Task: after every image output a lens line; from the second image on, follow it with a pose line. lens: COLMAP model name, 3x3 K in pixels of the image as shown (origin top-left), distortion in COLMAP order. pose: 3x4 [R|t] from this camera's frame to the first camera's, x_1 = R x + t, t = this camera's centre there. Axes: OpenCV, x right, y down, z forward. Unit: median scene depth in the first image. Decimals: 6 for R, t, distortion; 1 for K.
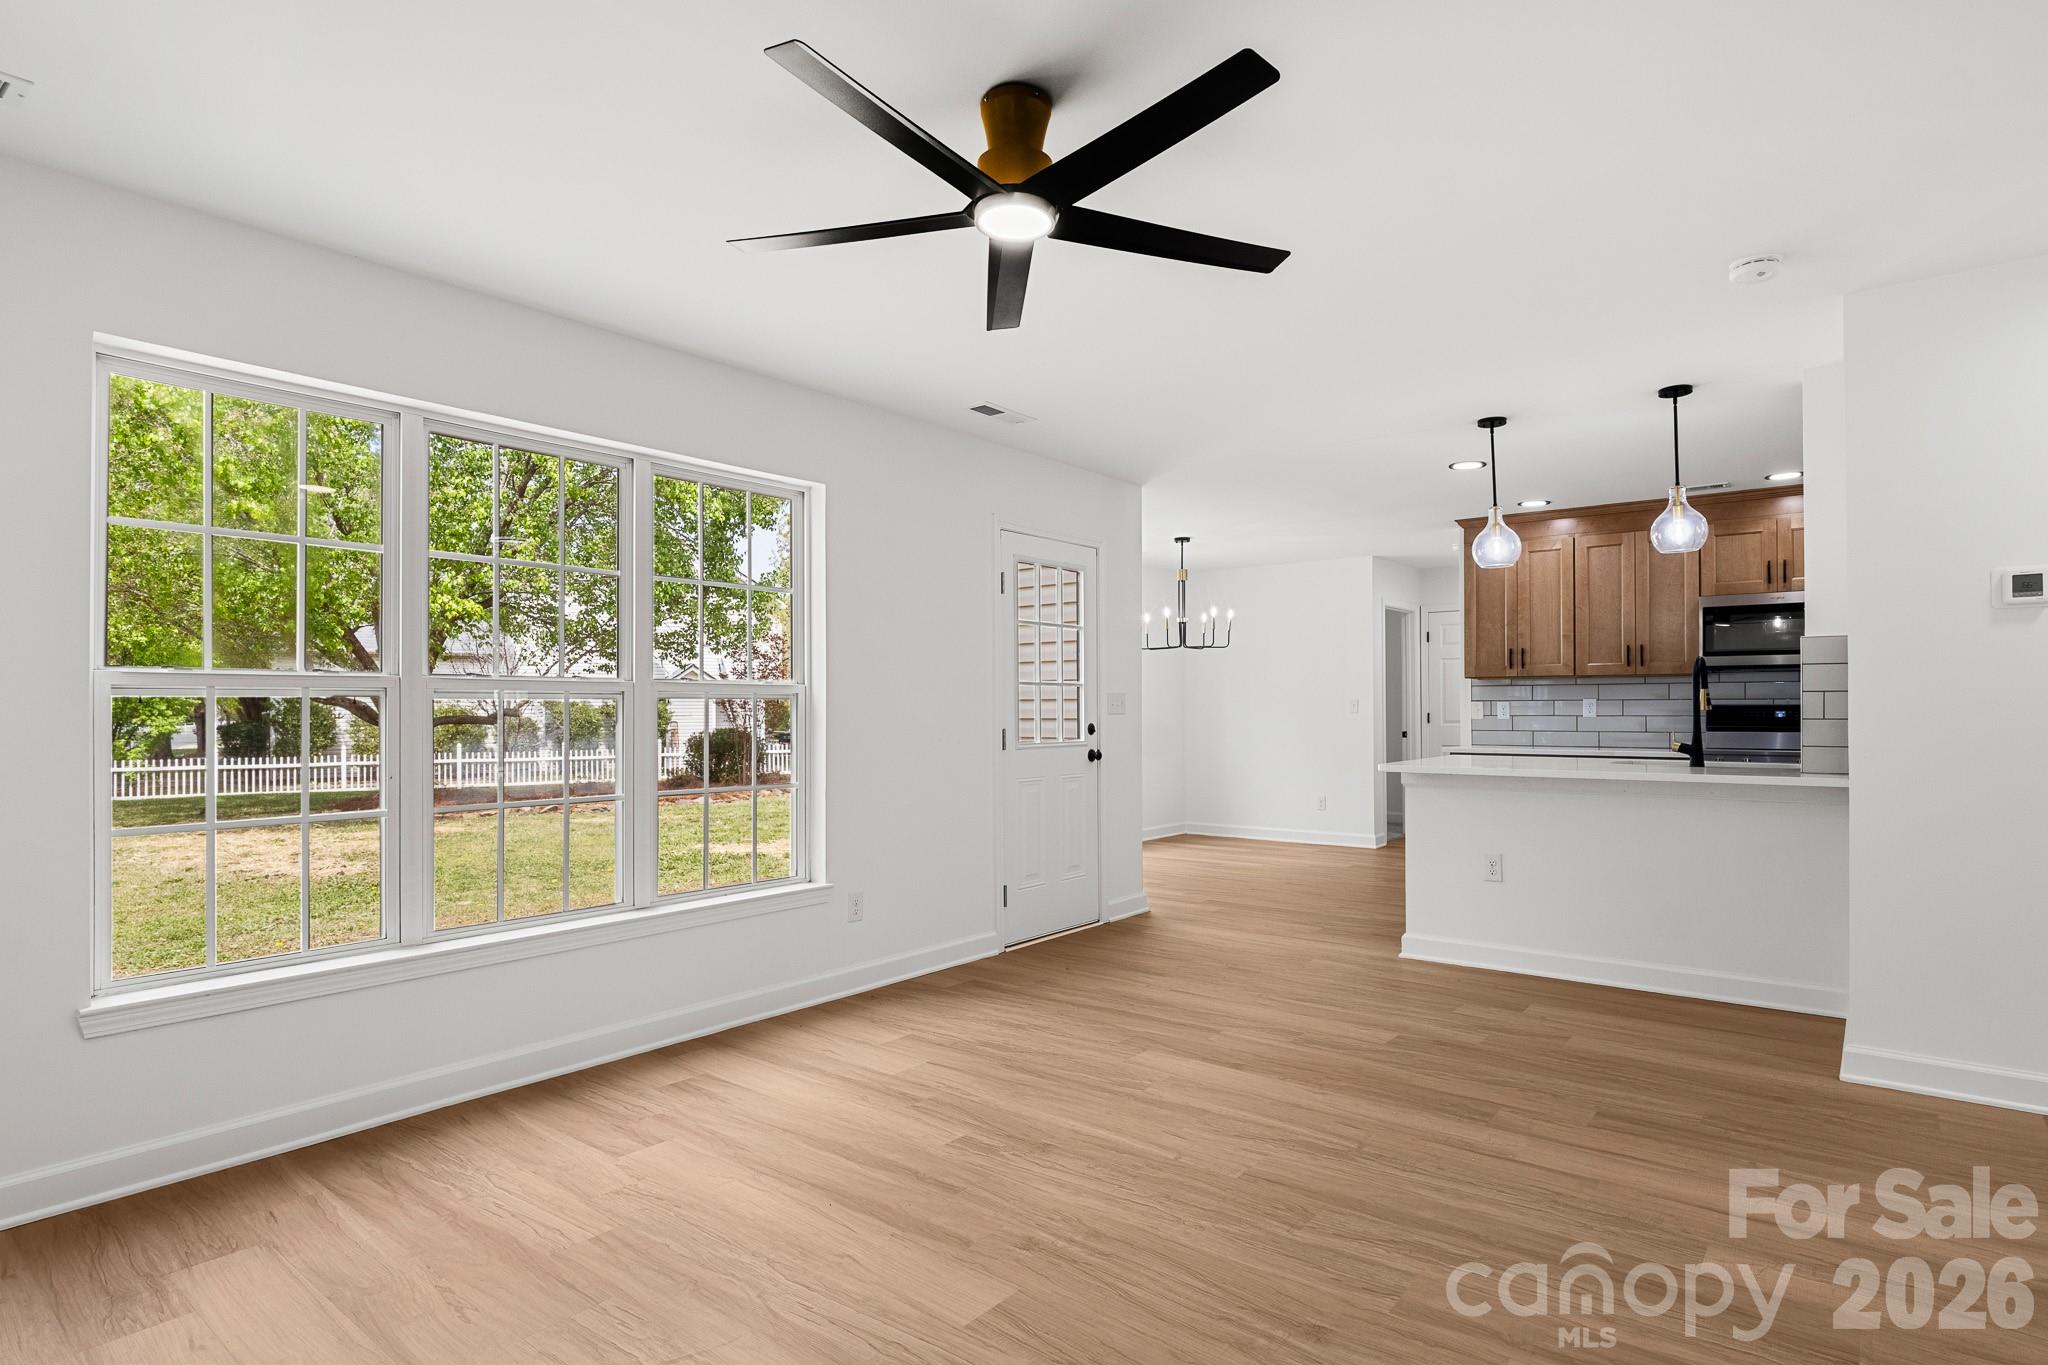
lens RADIAL K [[1065.5, 0, 1030.4], [0, 1065.5, 700.0], [0, 0, 1]] dist [-0.011141, 0.000400]
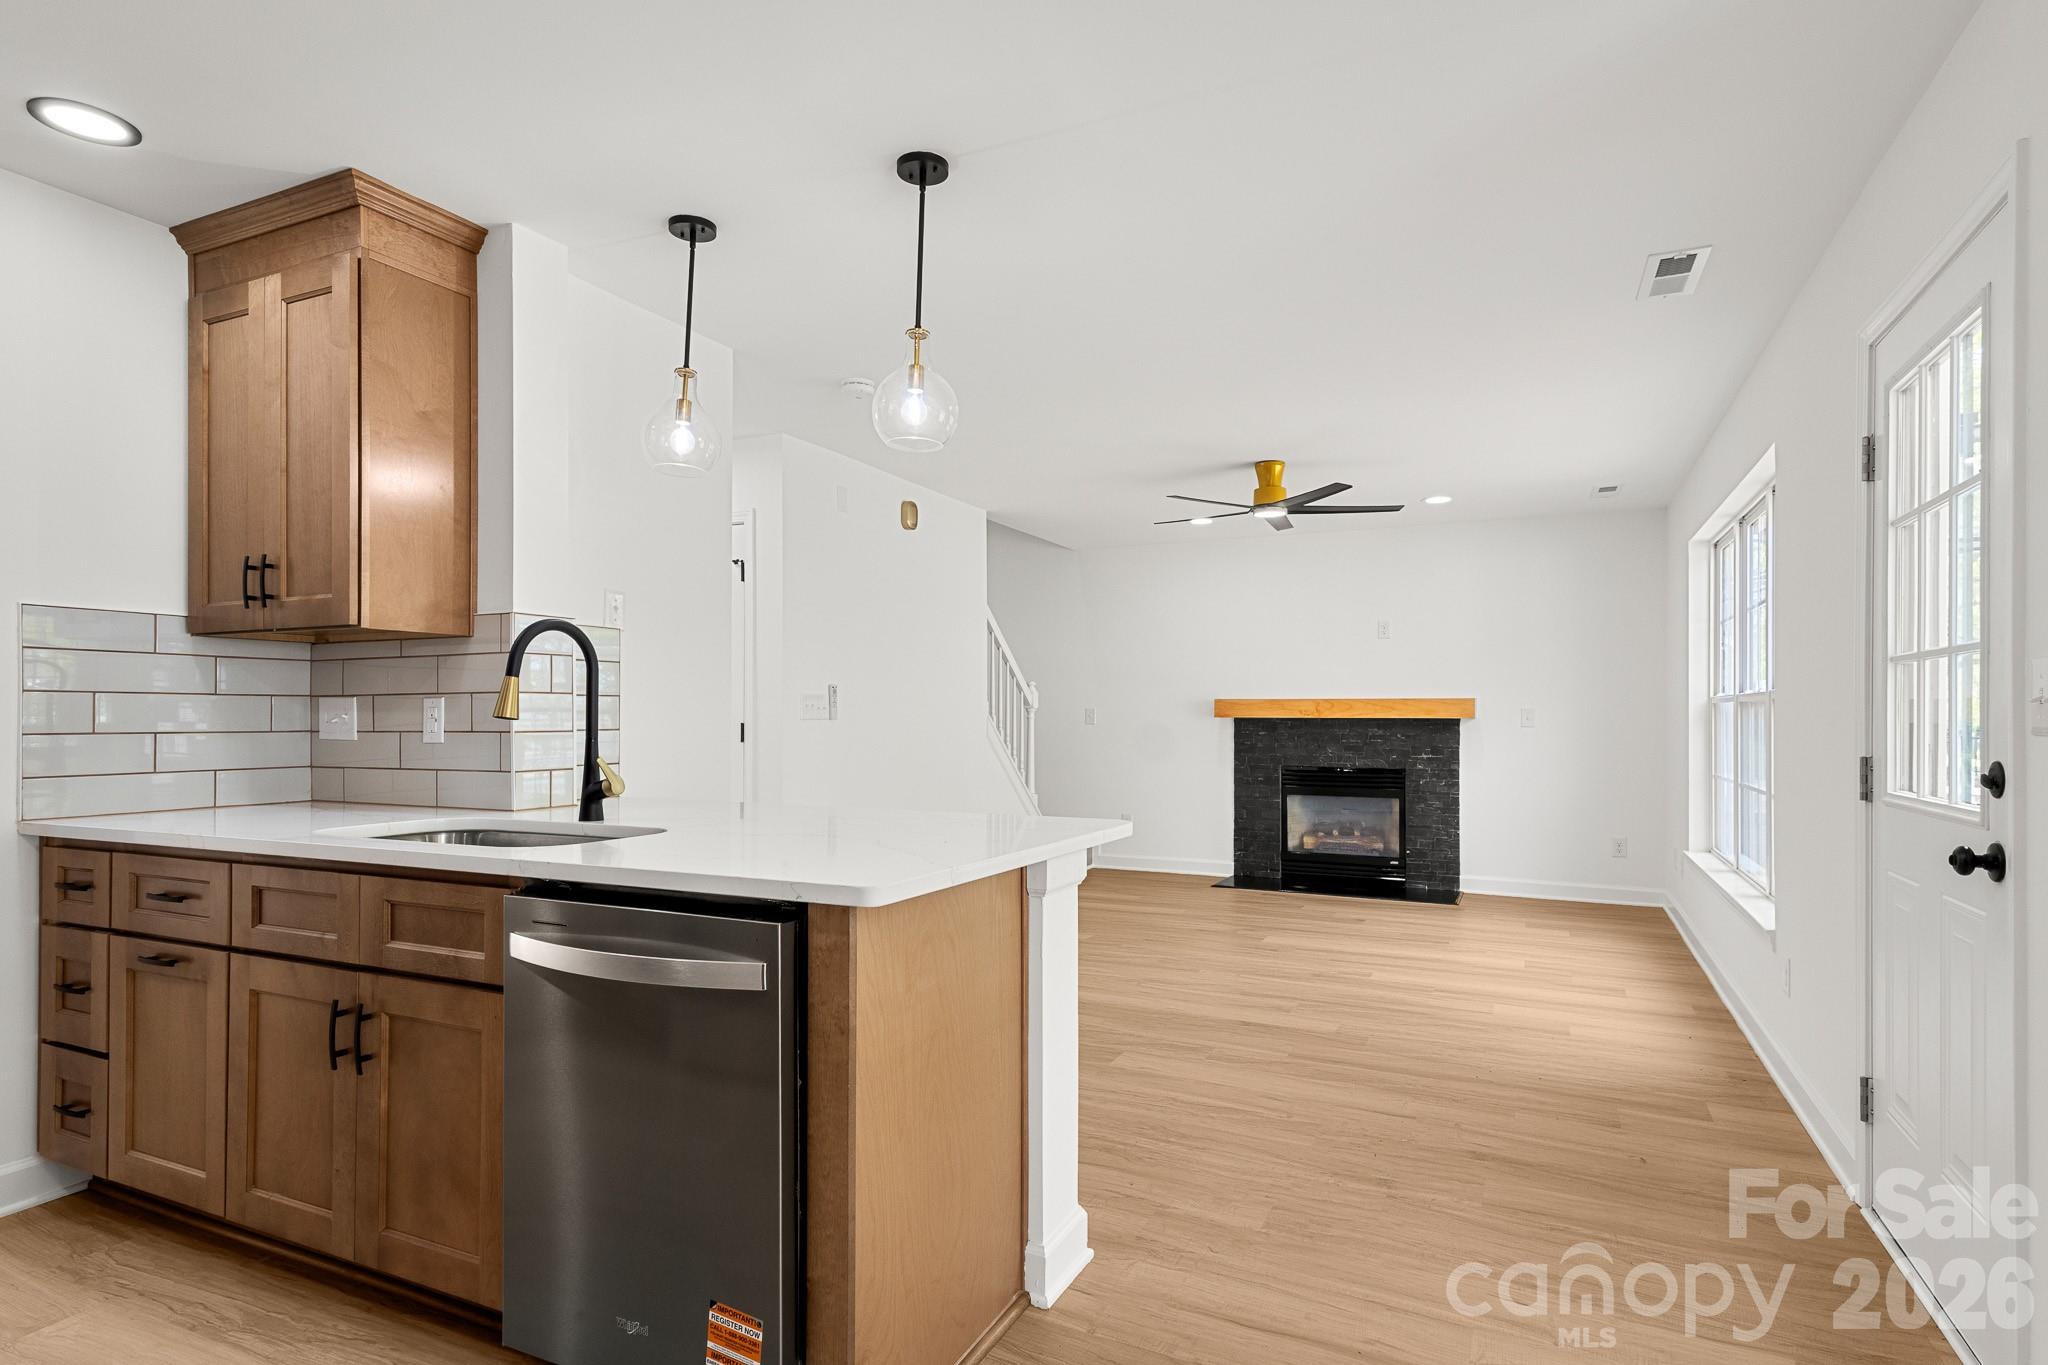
lens RADIAL K [[1056.7, 0, 1029.4], [0, 1056.7, 707.6], [0, 0, 1]] dist [0.016168, -0.000003]
pose [[-0.973886, 0.000578, -0.227038, 0.549038], [0.003766, 0.999900, -0.013608, 0.011394], [0.227007, -0.014108, -0.973791, 1.660670]]
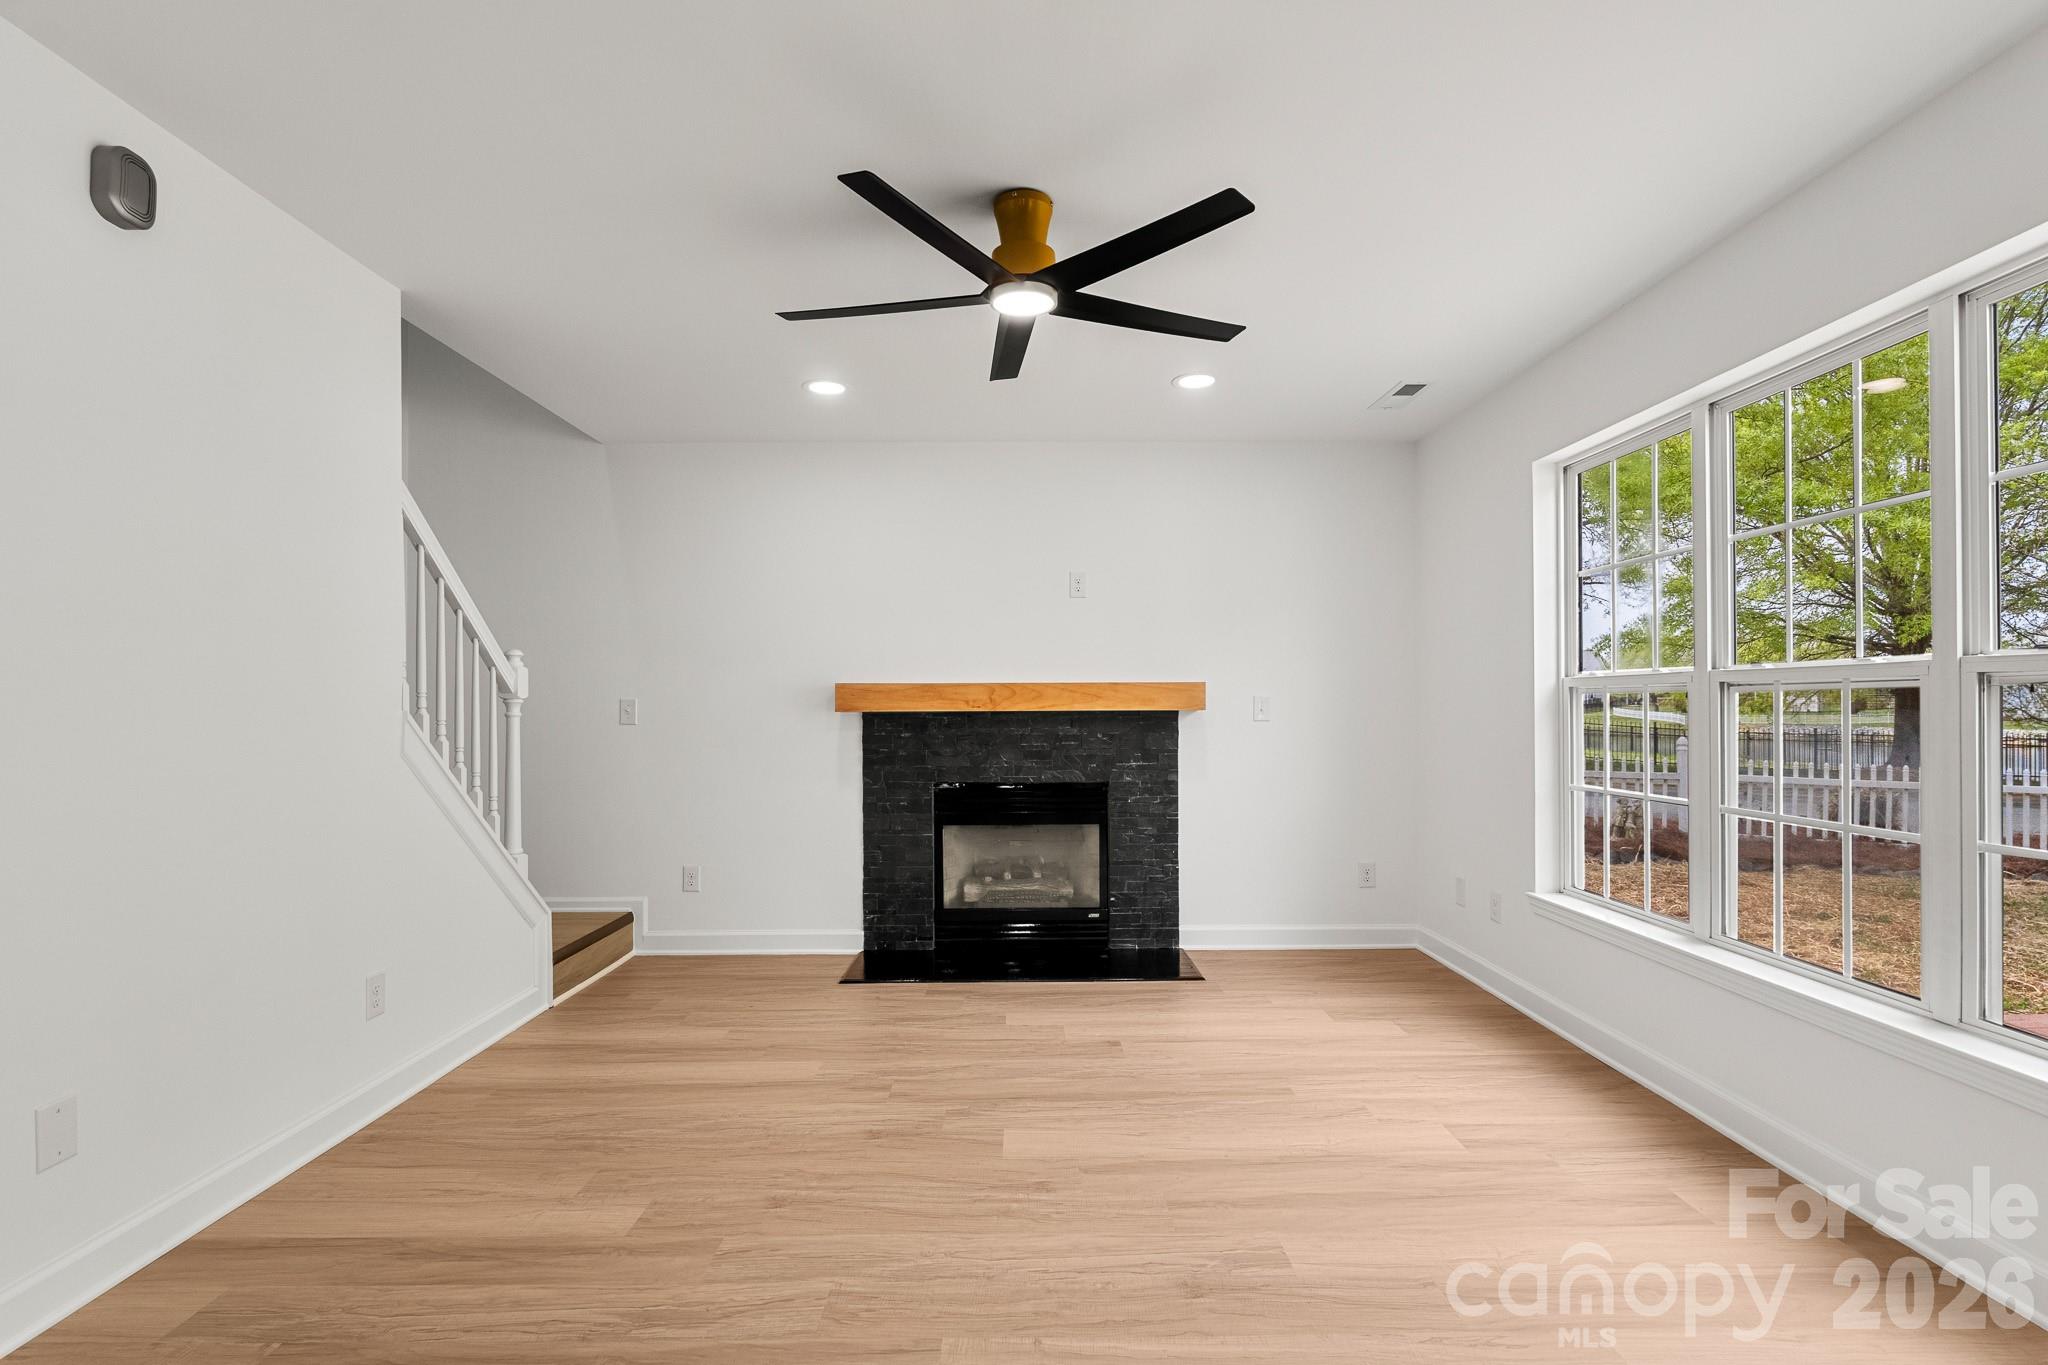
lens RADIAL K [[964.8, 0, 1029.2], [0, 964.8, 705.1], [0, 0, 1]] dist [-0.042148, 0.014810]
pose [[-0.771921, 0.007236, -0.635678, 0.345415], [0.012865, 0.999908, -0.004241, 0.004786], [0.635589, -0.011452, -0.771943, 0.948392]]
